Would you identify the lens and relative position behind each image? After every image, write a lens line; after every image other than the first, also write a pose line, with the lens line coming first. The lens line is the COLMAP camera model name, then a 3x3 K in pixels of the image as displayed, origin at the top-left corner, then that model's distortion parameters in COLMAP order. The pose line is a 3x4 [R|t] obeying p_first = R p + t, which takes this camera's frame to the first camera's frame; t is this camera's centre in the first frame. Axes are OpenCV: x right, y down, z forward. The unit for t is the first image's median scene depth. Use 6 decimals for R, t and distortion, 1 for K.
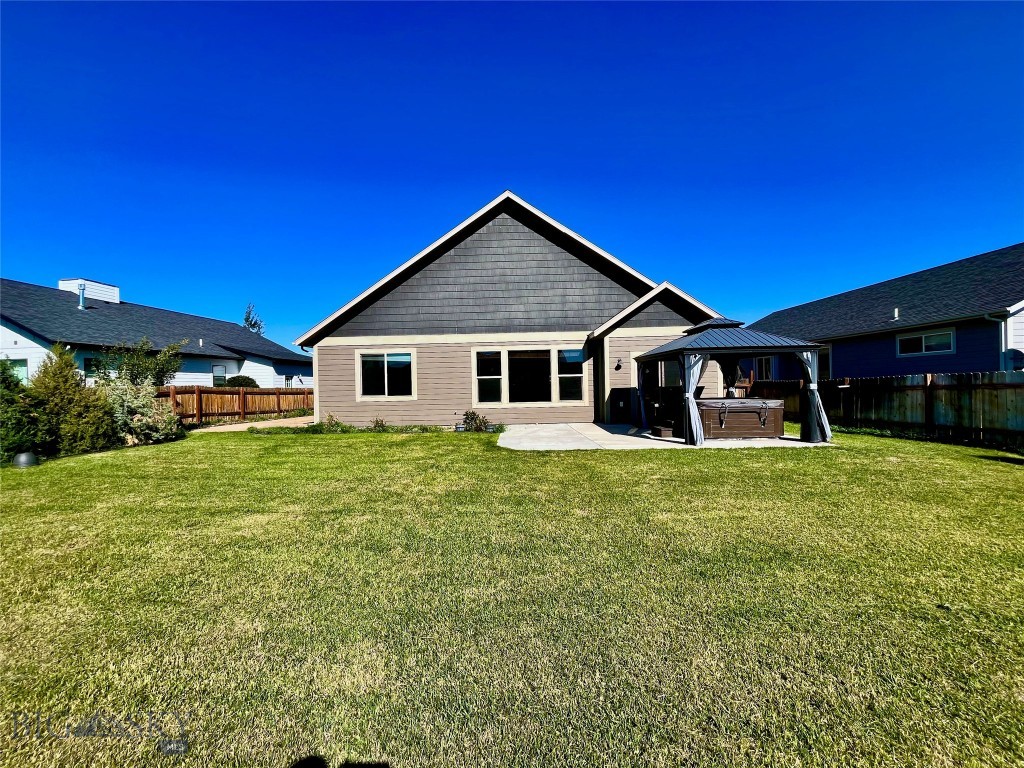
lens RADIAL K [[415.5, 0, 512.0], [0, 415.5, 384.0], [0, 0, 1]] dist [0.000187, -0.000134]
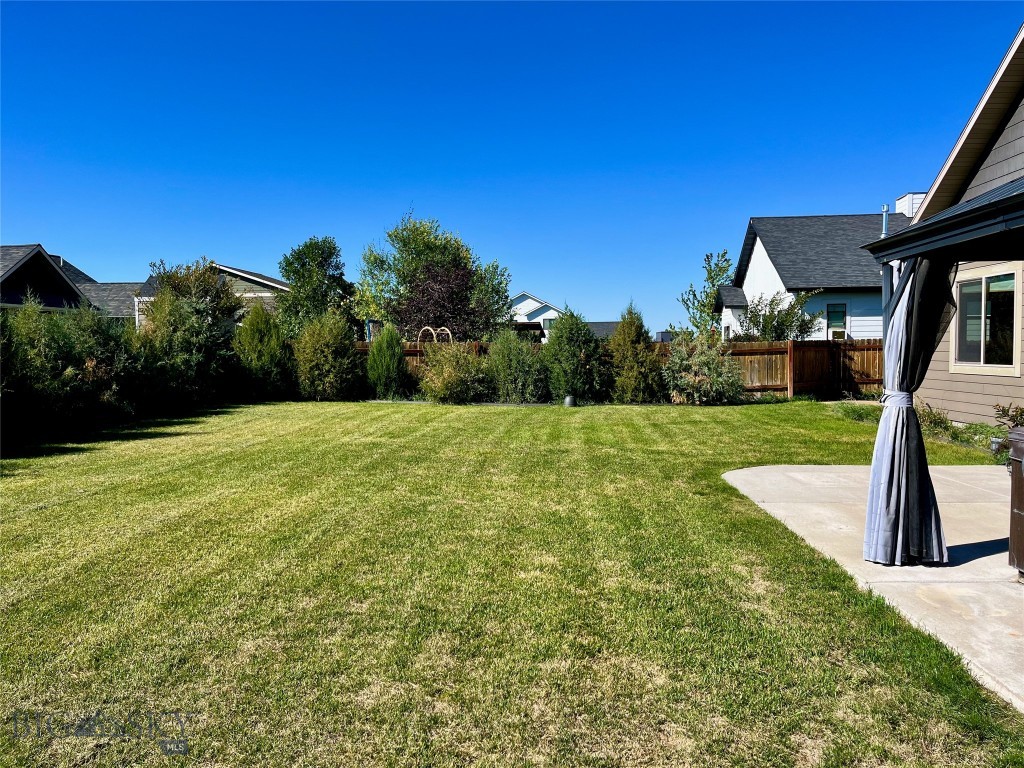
lens RADIAL K [[773.2, 0, 517.9], [0, 773.2, 384.1], [0, 0, 1]] dist [0.111023, -0.132418]
pose [[-0.033126, 0.066775, -0.997218, 0.448543], [0.014123, 0.997697, 0.066338, -0.012199], [0.999351, -0.011886, -0.033992, 0.327973]]
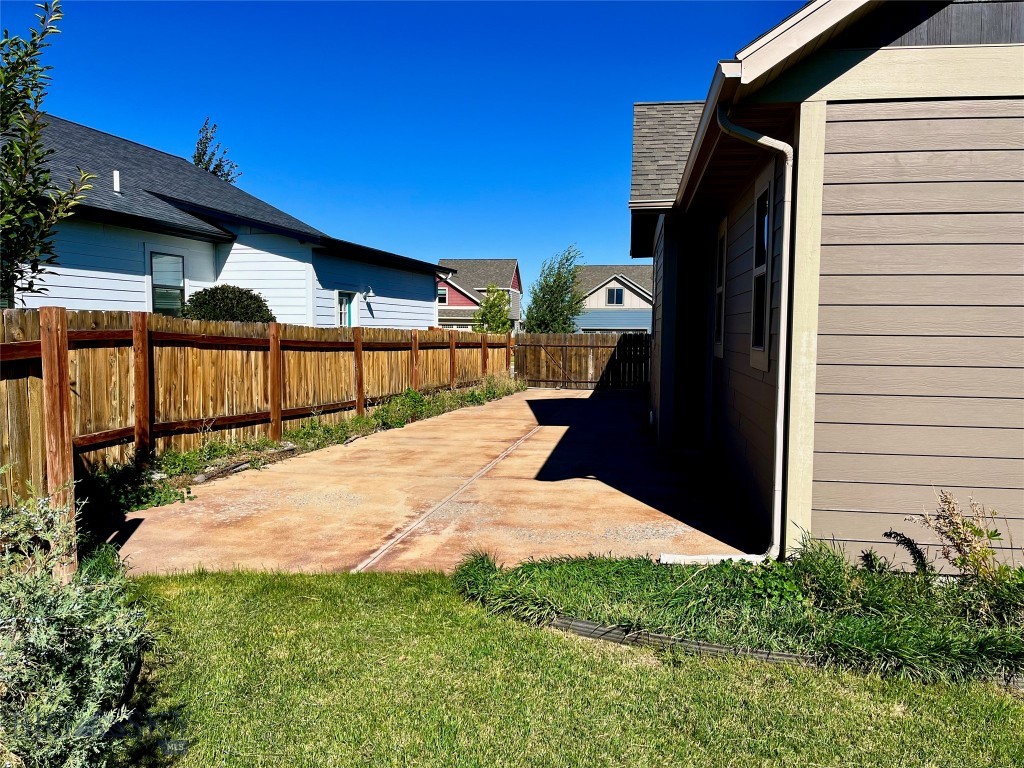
lens RADIAL K [[773.2, 0, 517.9], [0, 773.2, 384.1], [0, 0, 1]] dist [0.111023, -0.132418]
pose [[0.989526, 0.043300, -0.137710, -0.369319], [-0.032849, 0.996468, 0.077279, 0.002388], [0.140570, -0.071946, 0.987453, 0.448275]]
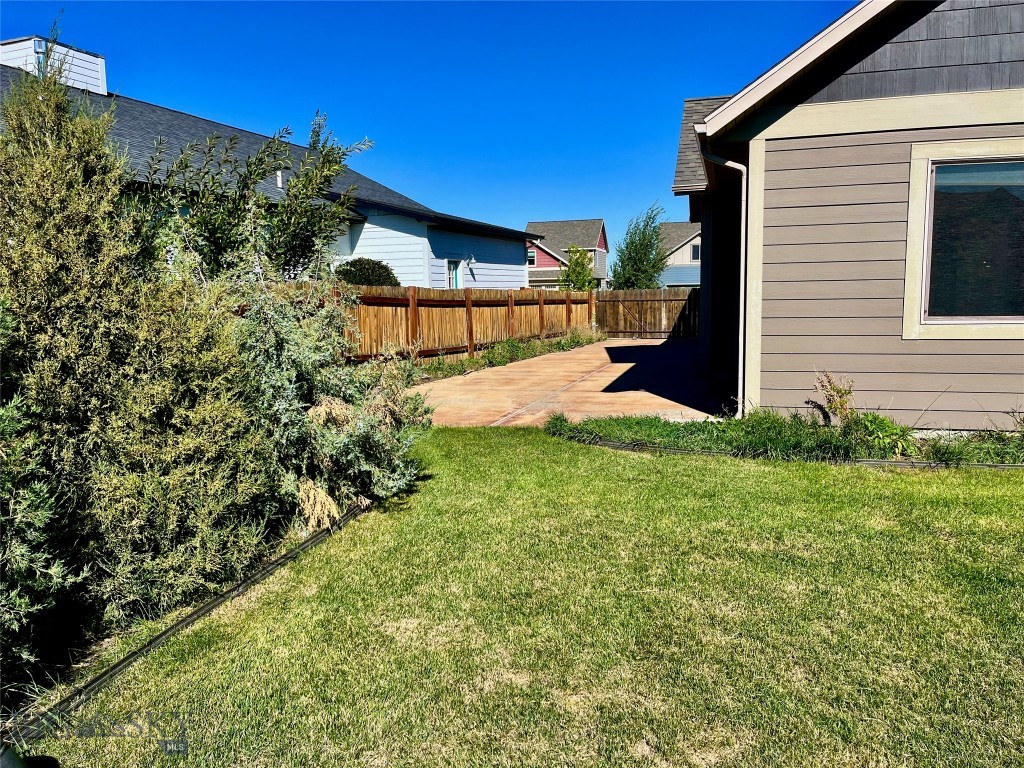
lens RADIAL K [[773.2, 0, 517.9], [0, 773.2, 384.1], [0, 0, 1]] dist [0.111023, -0.132418]
pose [[0.967647, 0.036638, -0.249635, -0.332766], [-0.004081, 0.991544, 0.129706, 0.003239], [0.252276, -0.124491, 0.959614, 0.290104]]
